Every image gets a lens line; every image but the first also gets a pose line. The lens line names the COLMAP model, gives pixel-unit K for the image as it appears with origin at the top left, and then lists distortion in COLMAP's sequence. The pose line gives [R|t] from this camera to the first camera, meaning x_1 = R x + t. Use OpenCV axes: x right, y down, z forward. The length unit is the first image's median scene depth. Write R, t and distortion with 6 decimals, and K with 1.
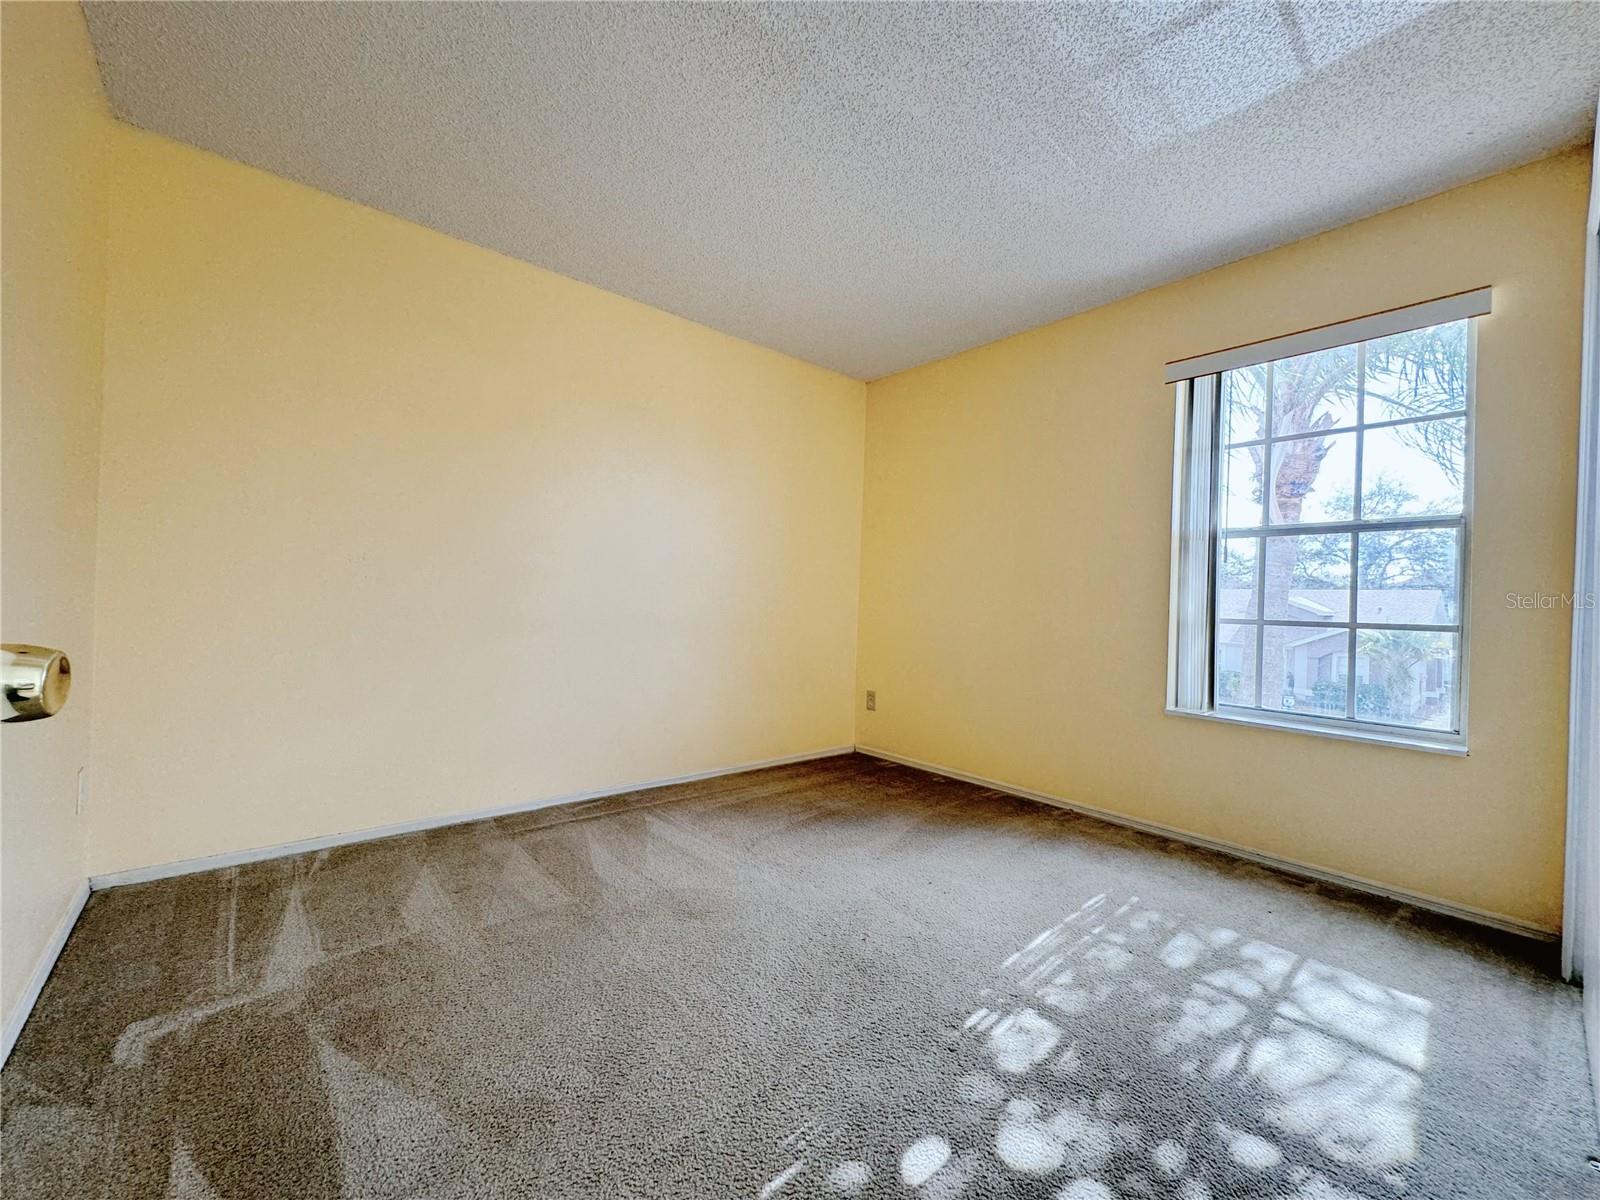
lens RADIAL K [[638.7, 0, 800.0], [0, 638.7, 600.0], [0, 0, 1]] dist [-0.000815, -0.000053]
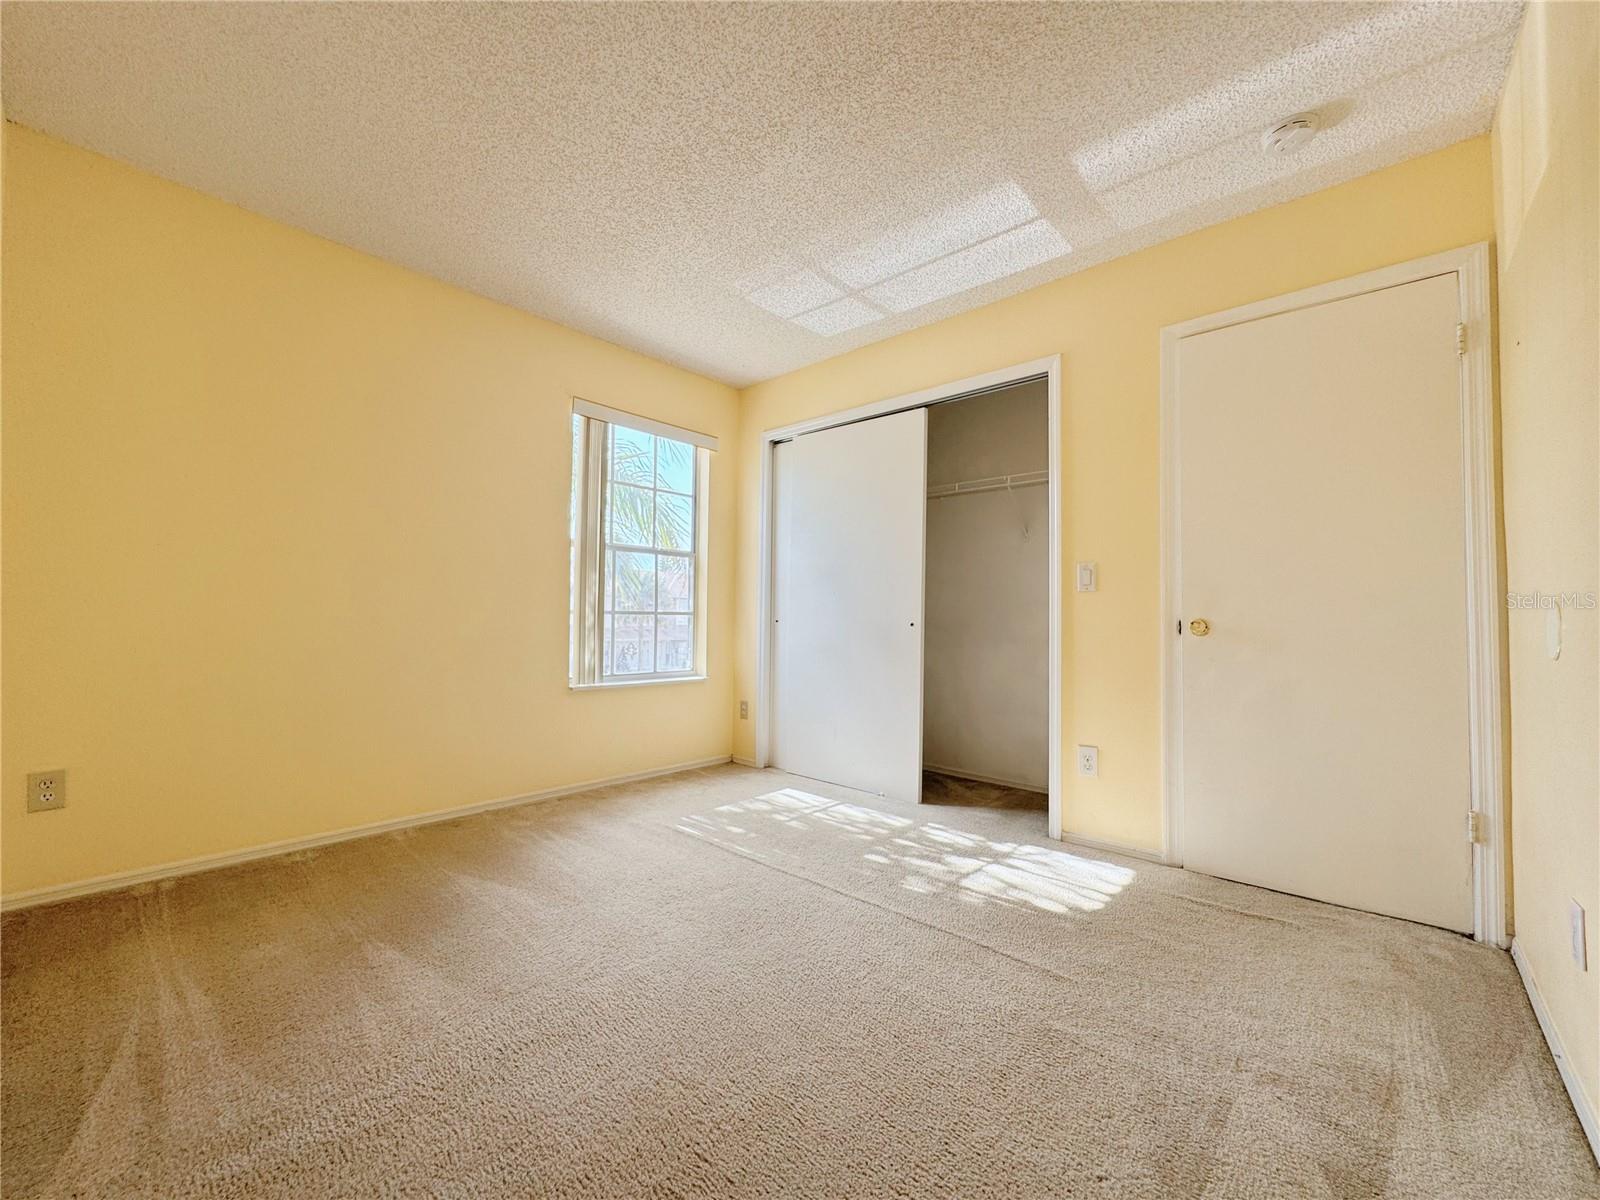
lens RADIAL K [[638.7, 0, 800.0], [0, 638.7, 600.0], [0, 0, 1]] dist [-0.000815, -0.000053]
pose [[-0.134793, 0.006002, 0.990856, -0.641018], [-0.013440, 0.999879, -0.007885, 0.012415], [-0.990783, -0.014380, -0.134696, 0.715443]]
